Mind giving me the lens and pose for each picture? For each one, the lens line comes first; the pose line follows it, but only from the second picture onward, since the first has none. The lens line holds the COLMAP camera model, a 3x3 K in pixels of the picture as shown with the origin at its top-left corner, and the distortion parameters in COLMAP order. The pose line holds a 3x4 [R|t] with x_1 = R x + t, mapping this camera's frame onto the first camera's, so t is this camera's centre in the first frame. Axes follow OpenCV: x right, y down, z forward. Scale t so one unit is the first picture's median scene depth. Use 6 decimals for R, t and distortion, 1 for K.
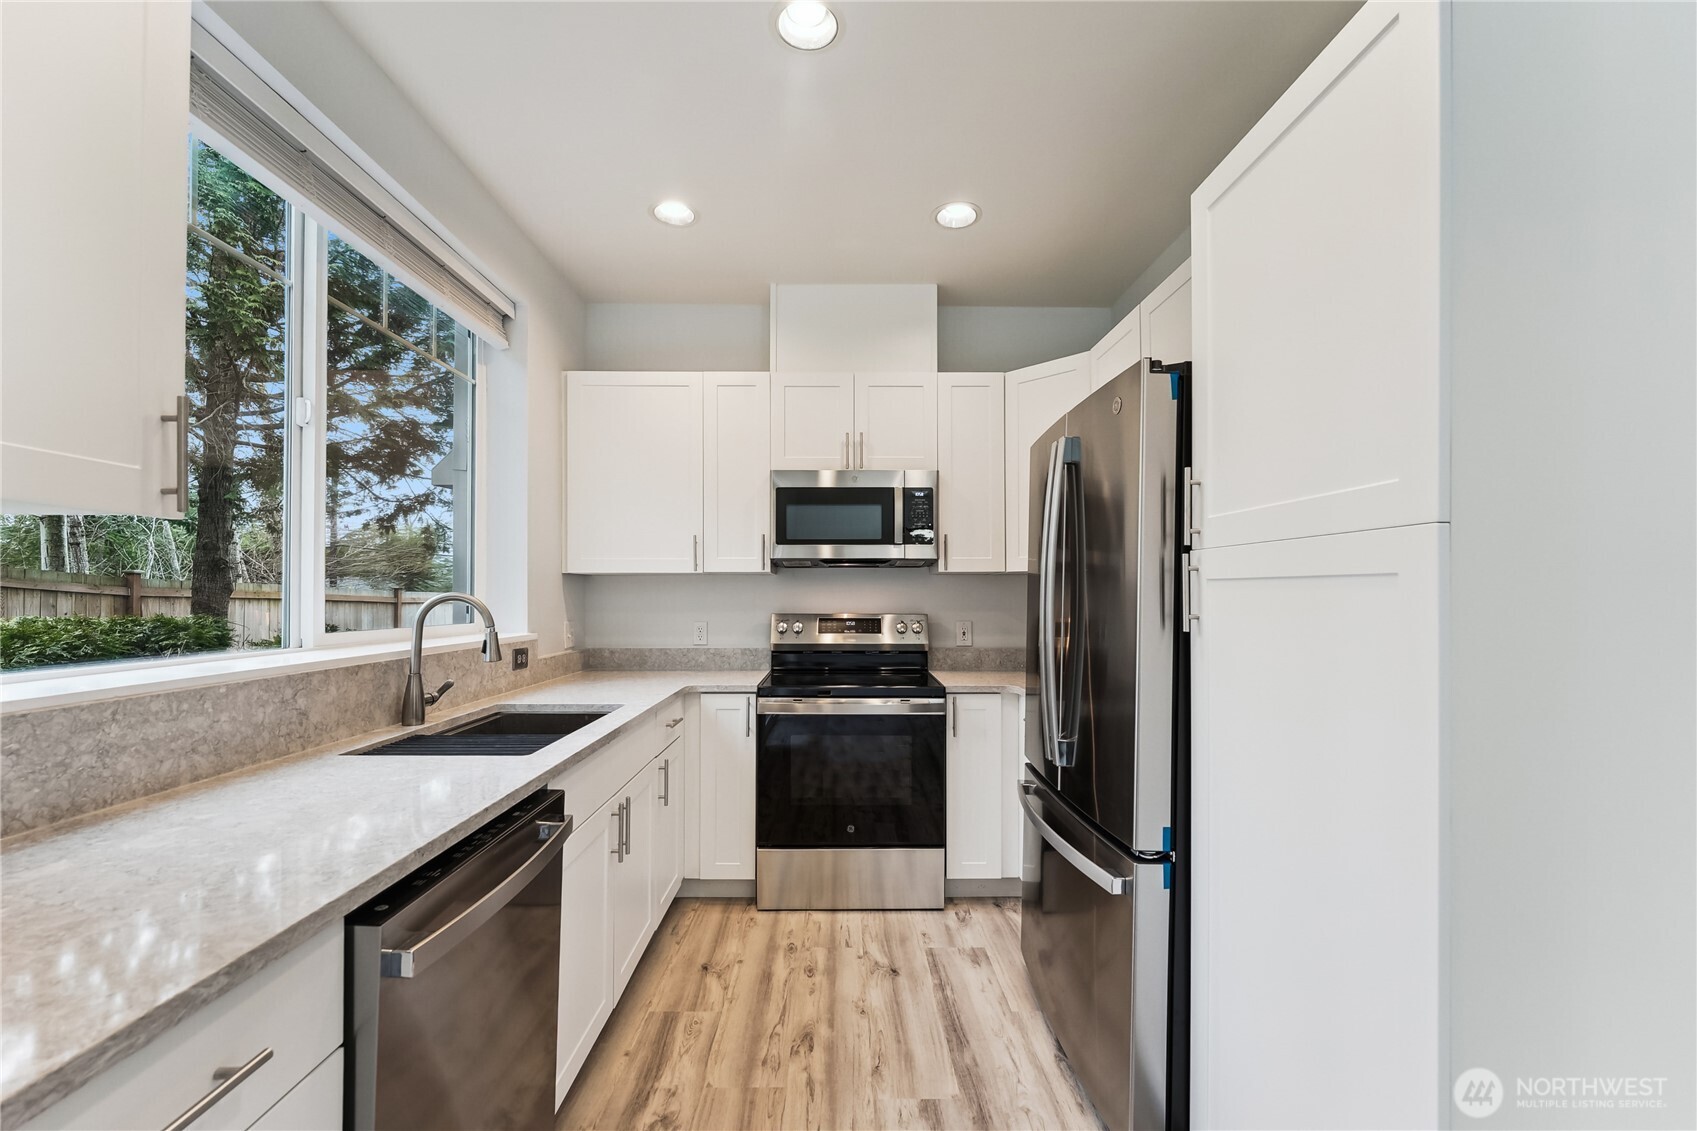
lens RADIAL K [[695.9, 0, 849.0], [0, 695.9, 590.8], [0, 0, 1]] dist [0.001701, 0.000198]
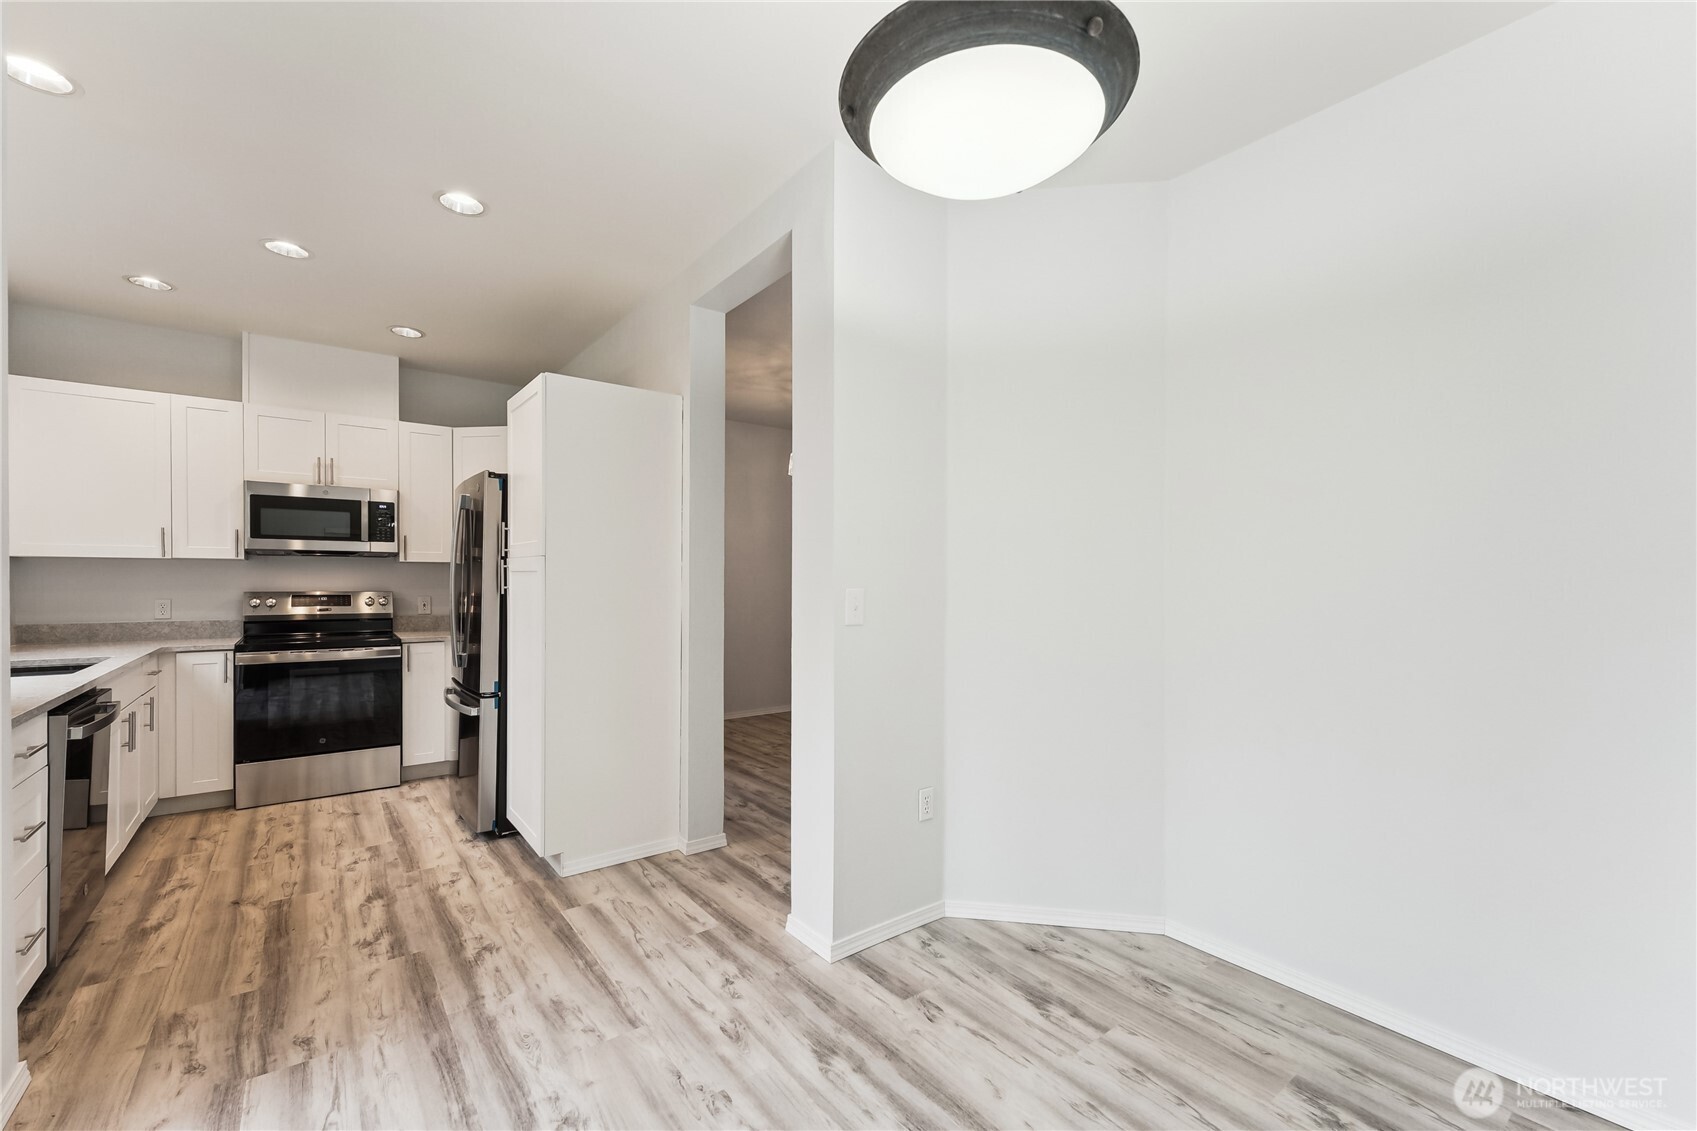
lens RADIAL K [[695.9, 0, 846.3], [0, 695.9, 588.0], [0, 0, 1]] dist [0.001701, 0.000198]
pose [[0.802423, -0.002945, 0.596748, 0.014405], [-0.008683, 0.999824, 0.016610, -0.005311], [-0.596692, -0.018510, 0.802257, -0.876041]]
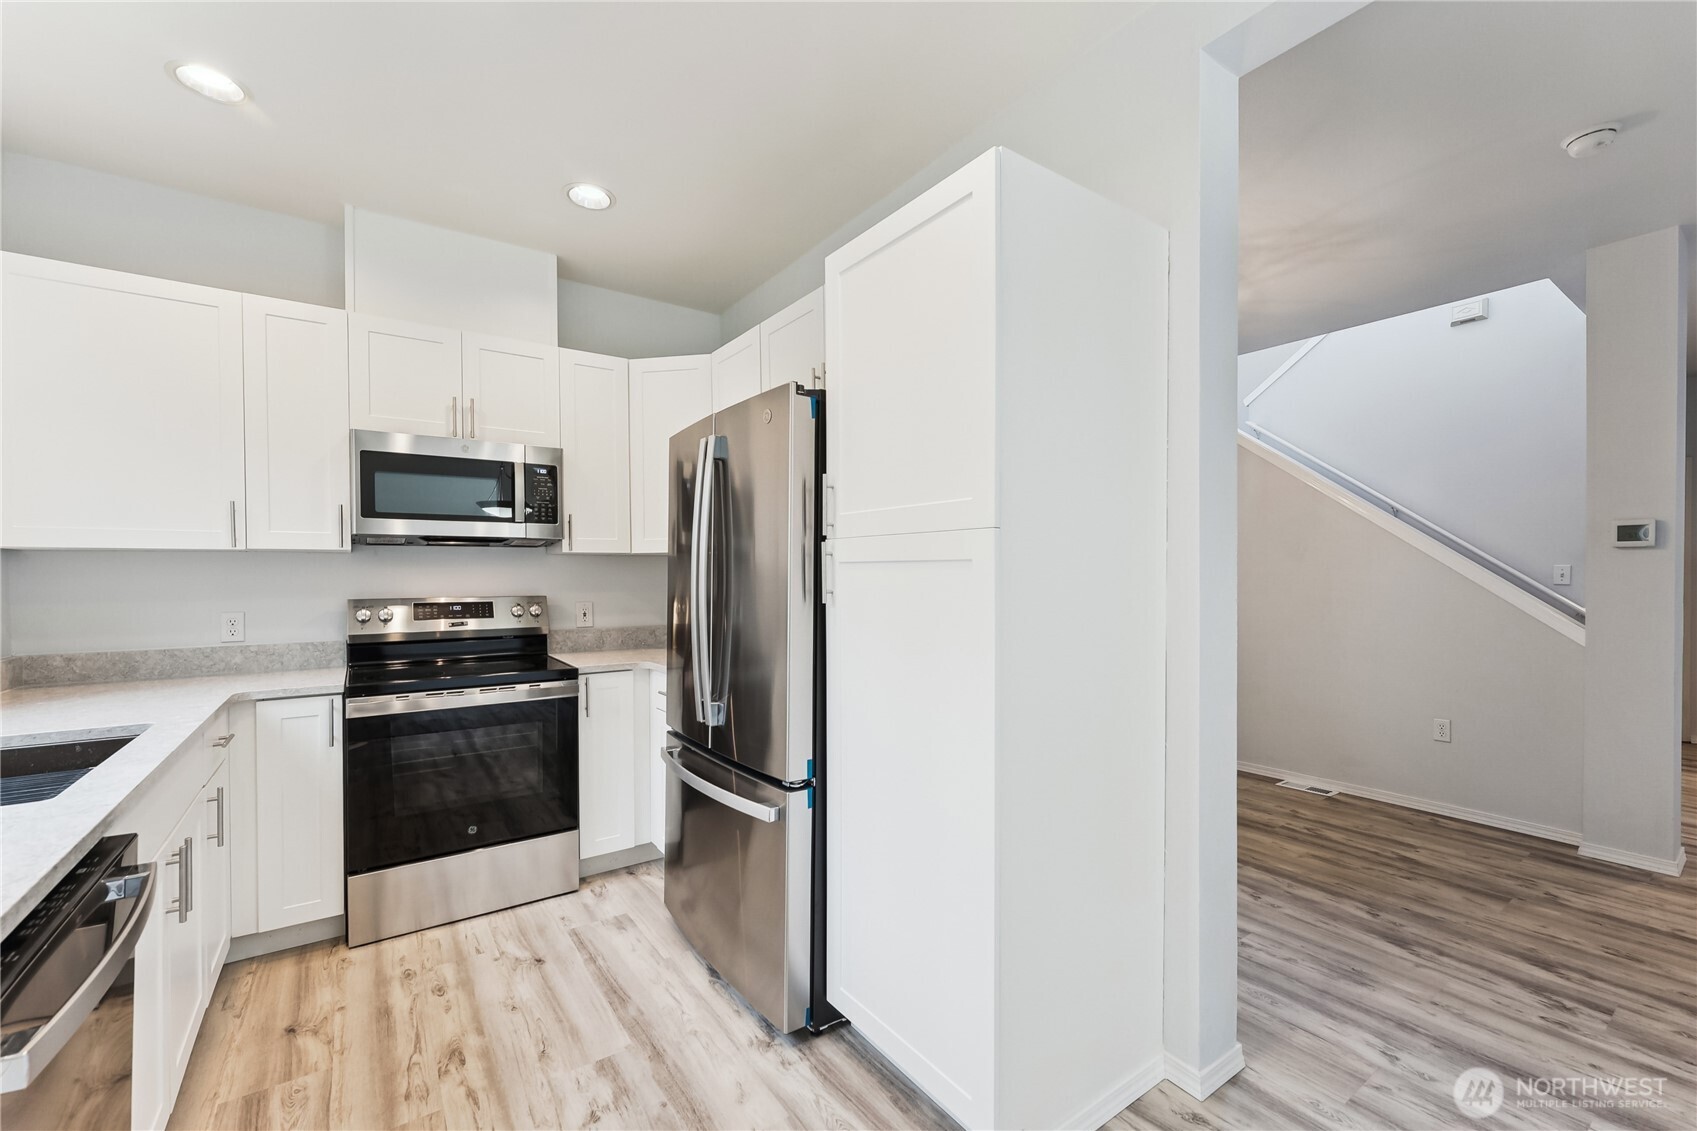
lens RADIAL K [[695.9, 0, 847.3], [0, 695.9, 580.7], [0, 0, 1]] dist [0.001701, 0.000198]
pose [[0.827644, -0.010689, 0.561151, -0.112335], [0.002676, 0.999882, 0.015100, -0.001090], [-0.561246, -0.010996, 0.827576, -0.043611]]
